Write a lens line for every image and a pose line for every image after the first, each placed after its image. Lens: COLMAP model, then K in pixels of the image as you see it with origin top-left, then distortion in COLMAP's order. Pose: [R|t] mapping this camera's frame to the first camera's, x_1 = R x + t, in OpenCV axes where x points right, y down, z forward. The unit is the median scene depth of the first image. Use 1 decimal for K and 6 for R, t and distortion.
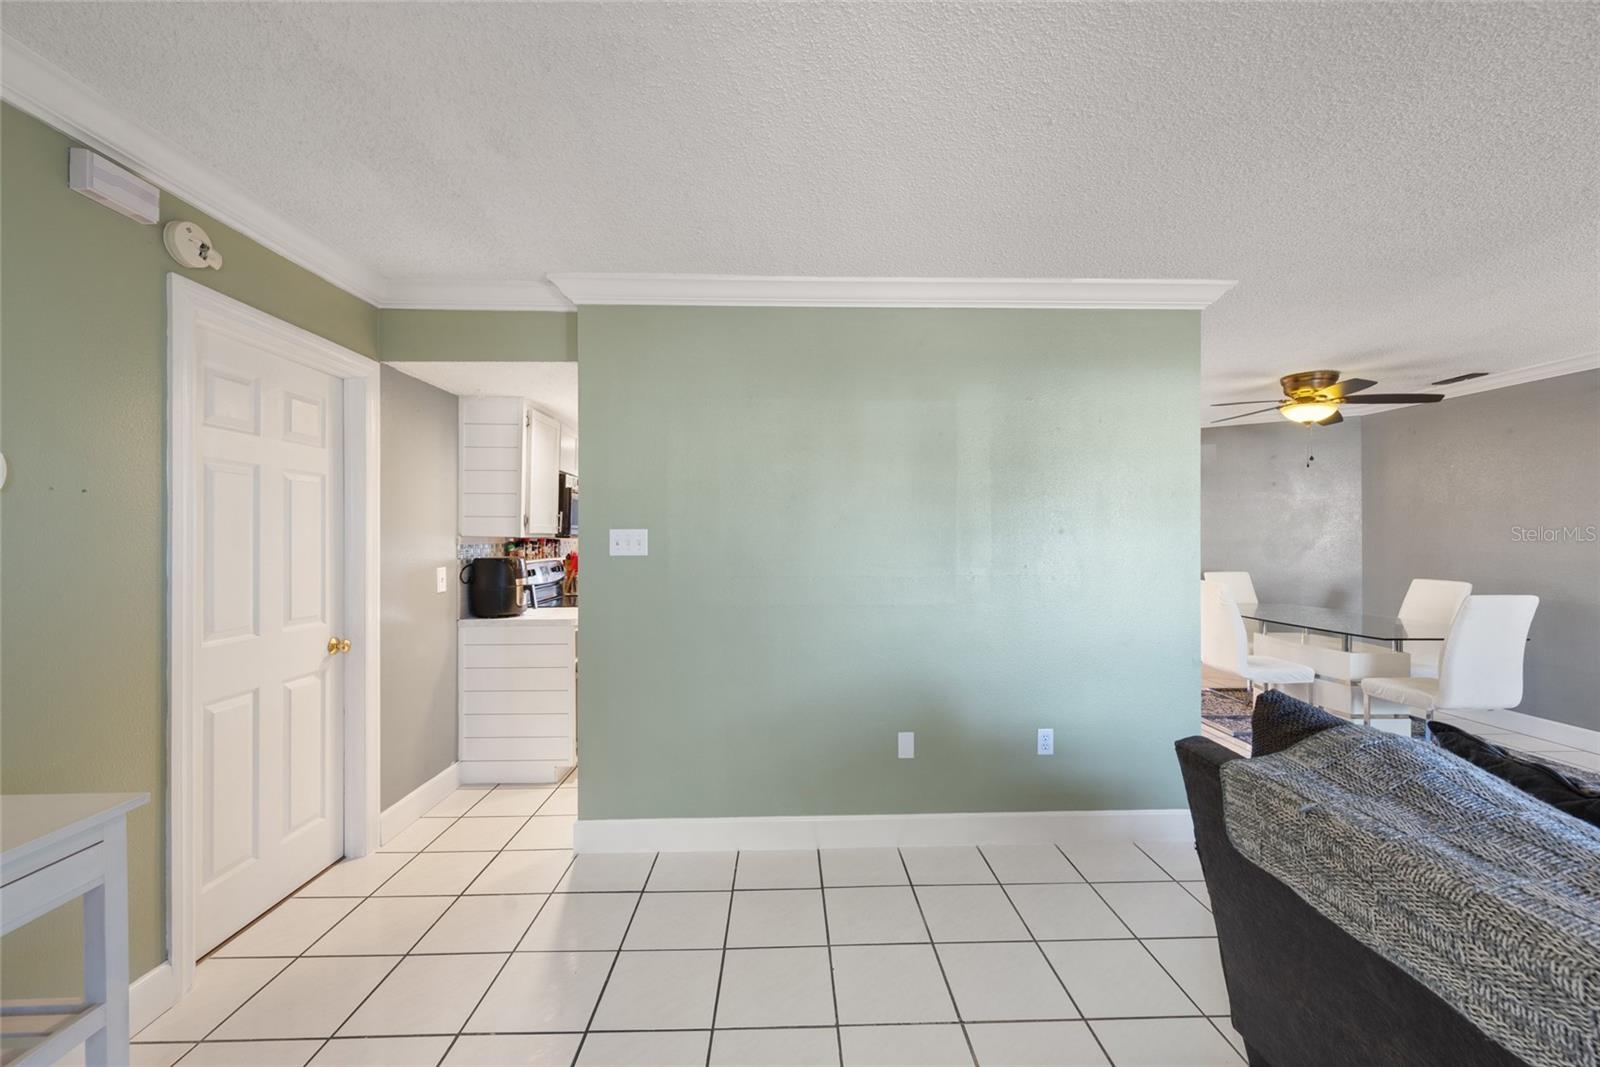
lens RADIAL K [[632.1, 0, 802.0], [0, 632.1, 530.0], [0, 0, 1]] dist [-0.000537, -0.000239]
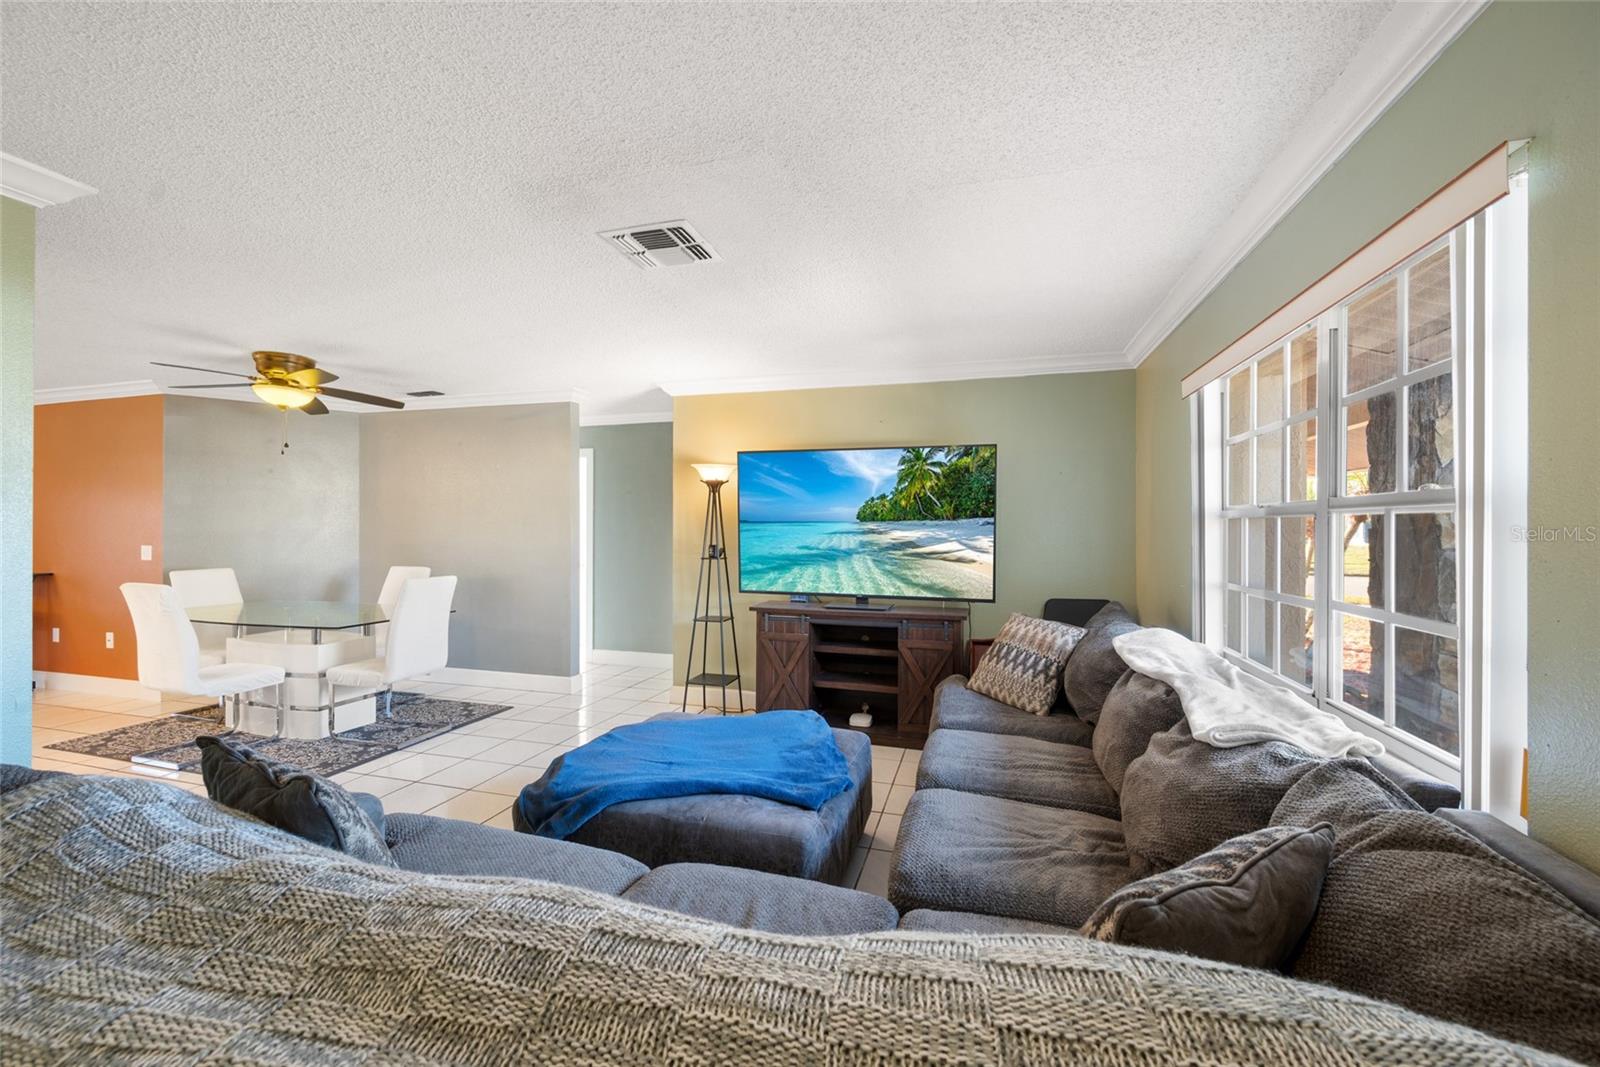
lens RADIAL K [[633.6, 0, 802.5], [0, 633.6, 523.1], [0, 0, 1]] dist [-0.001170, 0.000029]
pose [[0.297741, 0.008535, 0.954609, 0.133857], [-0.010467, 0.999929, -0.005676, 0.000366], [-0.954589, -0.008302, 0.297809, -0.020718]]
